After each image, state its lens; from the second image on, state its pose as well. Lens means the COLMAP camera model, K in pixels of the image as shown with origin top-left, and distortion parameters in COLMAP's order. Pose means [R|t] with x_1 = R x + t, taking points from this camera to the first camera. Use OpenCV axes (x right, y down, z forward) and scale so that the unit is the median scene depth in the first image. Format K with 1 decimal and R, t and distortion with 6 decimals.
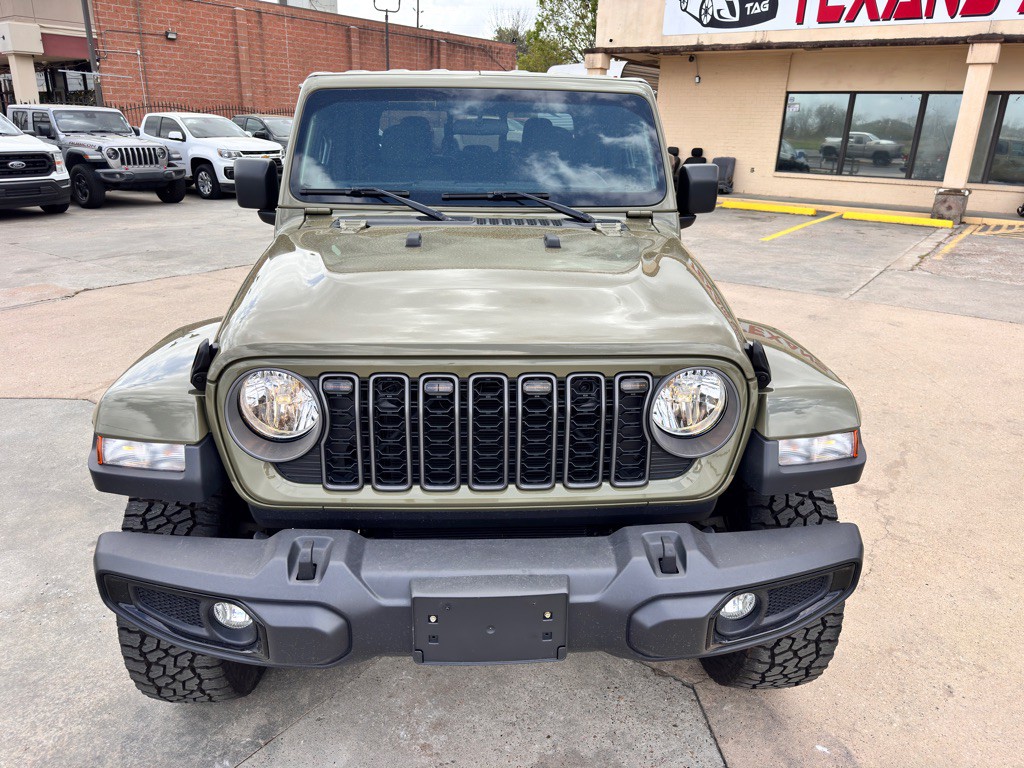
lens RADIAL K [[726.1, 0, 511.5], [0, 726.1, 386.0], [0, 0, 1]] dist [0.030586, -0.032514]
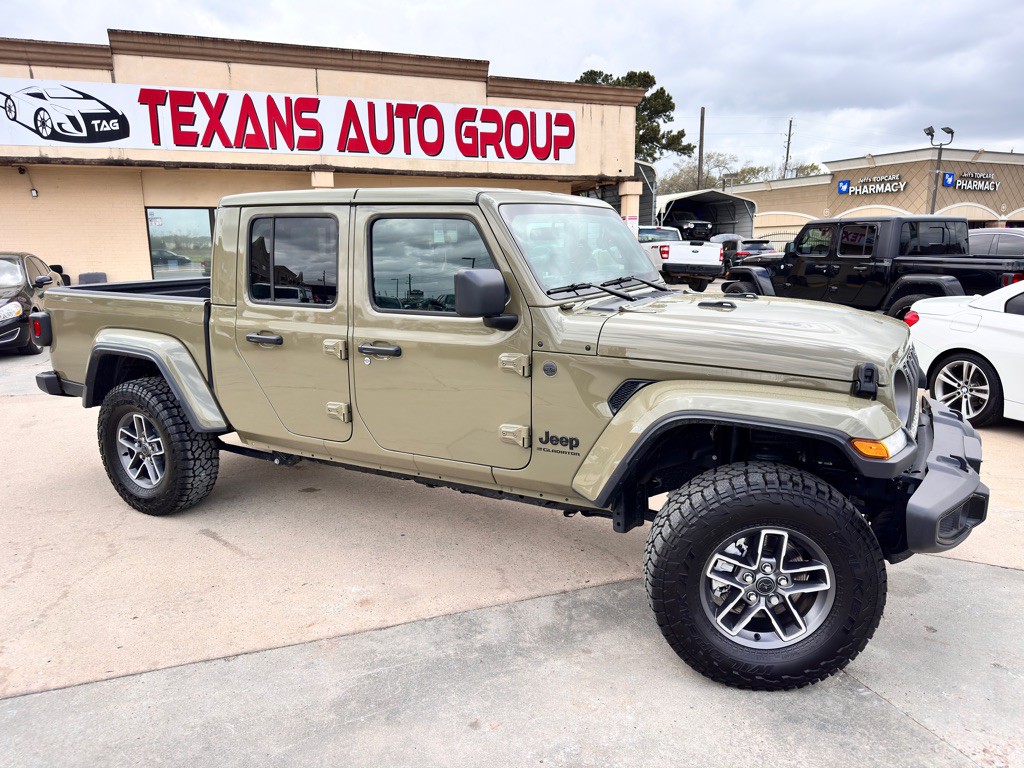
lens RADIAL K [[726.1, 0, 511.4], [0, 726.1, 387.2], [0, 0, 1]] dist [0.030586, -0.032514]
pose [[0.548587, -0.195052, 0.813023, -0.237763], [0.307461, 0.951334, 0.020775, -0.032357], [-0.777509, 0.238576, 0.581860, 0.082376]]
